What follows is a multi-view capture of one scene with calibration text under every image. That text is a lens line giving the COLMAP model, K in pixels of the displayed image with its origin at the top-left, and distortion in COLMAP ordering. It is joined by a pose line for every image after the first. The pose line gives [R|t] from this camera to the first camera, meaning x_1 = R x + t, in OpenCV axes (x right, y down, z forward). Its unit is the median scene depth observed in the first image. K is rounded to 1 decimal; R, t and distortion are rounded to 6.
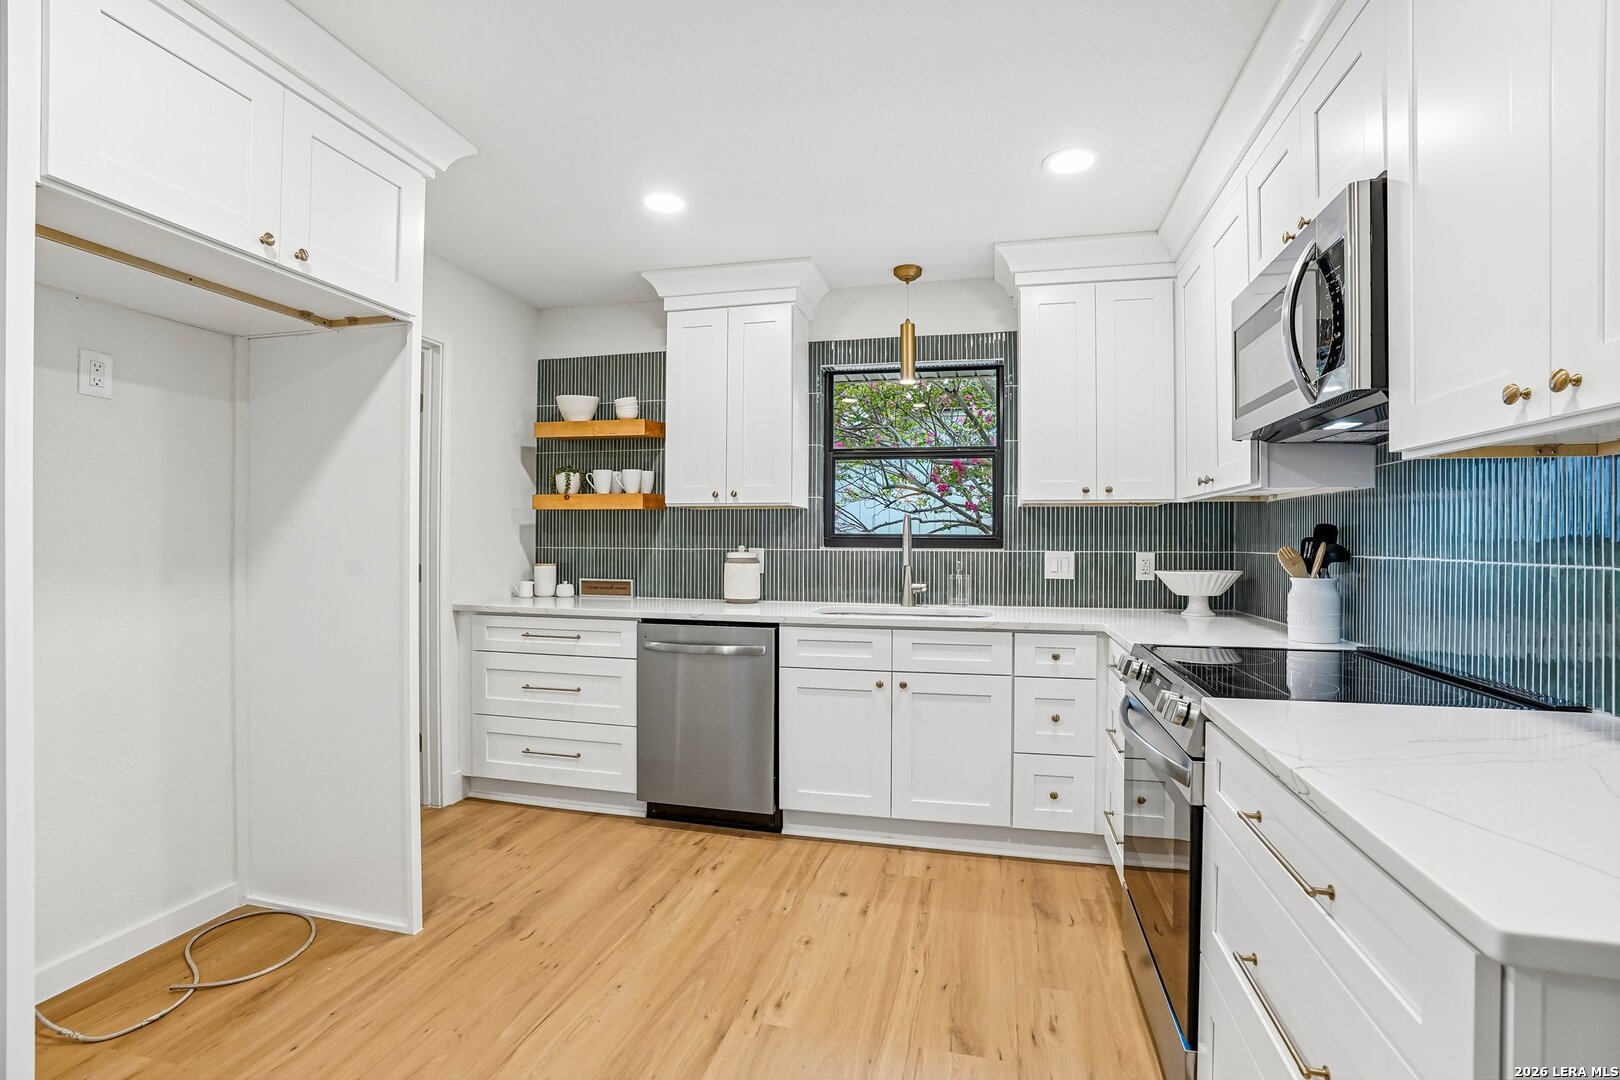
lens RADIAL K [[748.7, 0, 814.0], [0, 748.7, 538.5], [0, 0, 1]] dist [-0.067179, 0.025741]
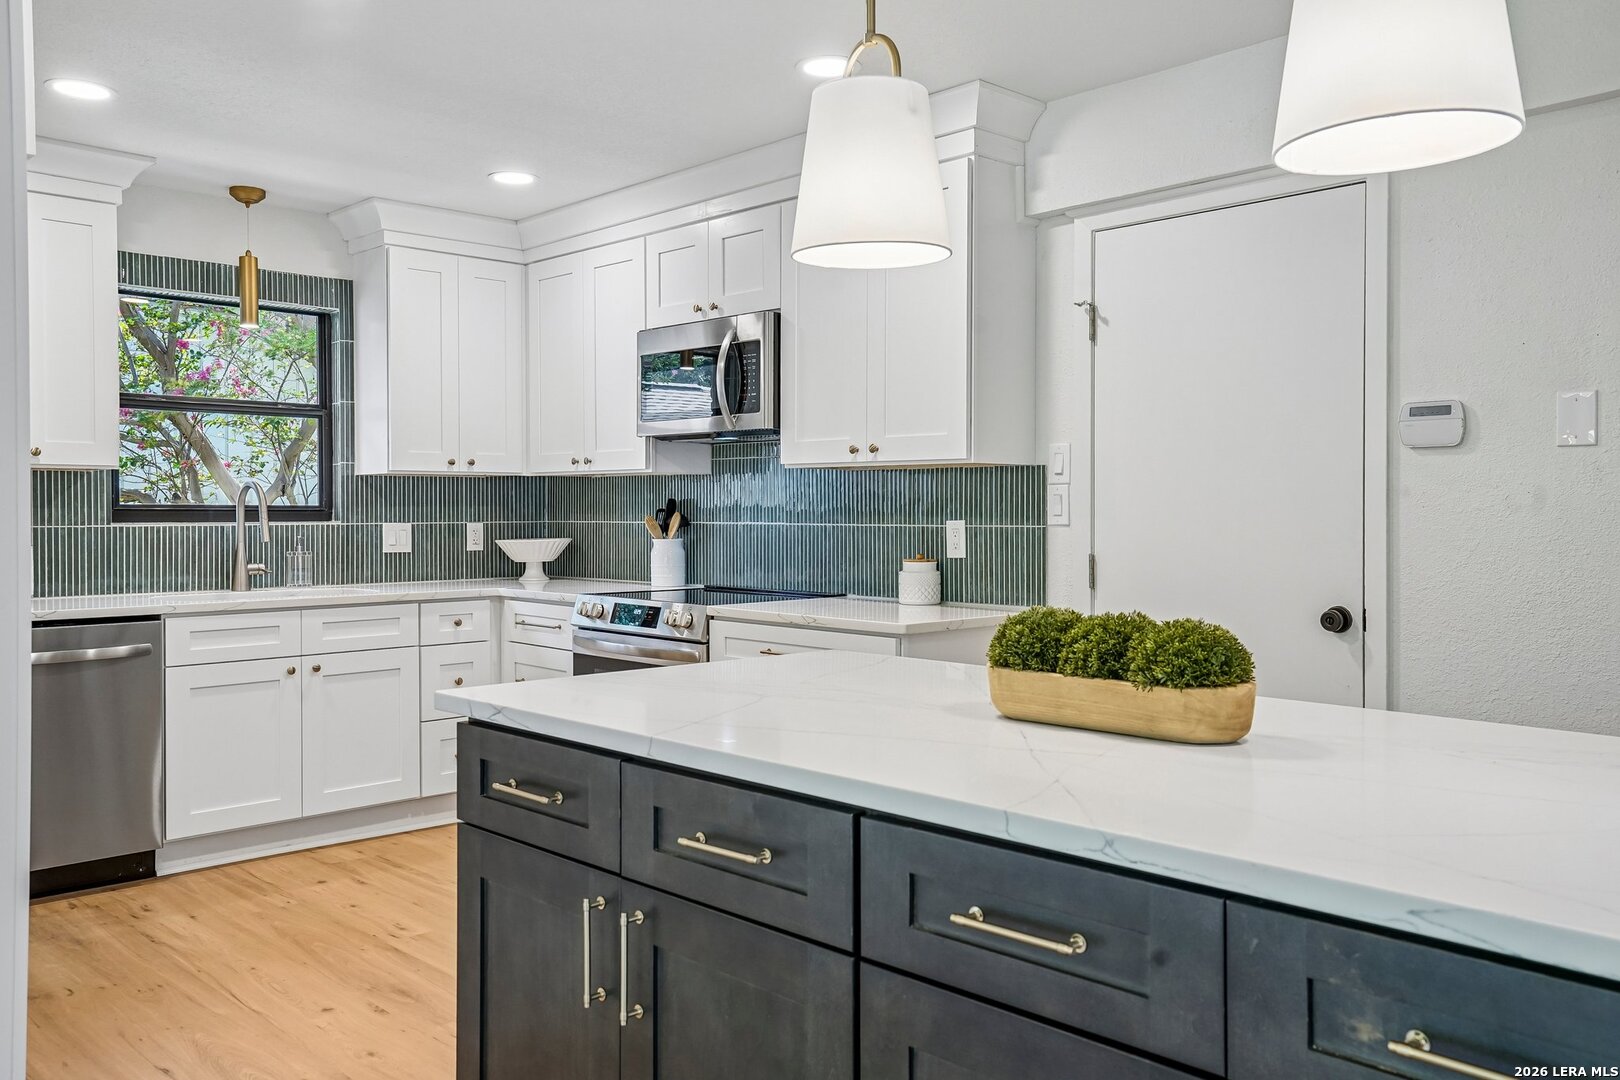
lens RADIAL K [[1325.0, 0, 810.7], [0, 1325.0, 508.1], [0, 0, 1]] dist [0.084480, -0.001389]
pose [[0.542896, -0.004829, 0.839786, -0.891852], [0.001294, 0.999987, 0.004914, -0.010474], [-0.839799, -0.001581, 0.542896, -0.400887]]
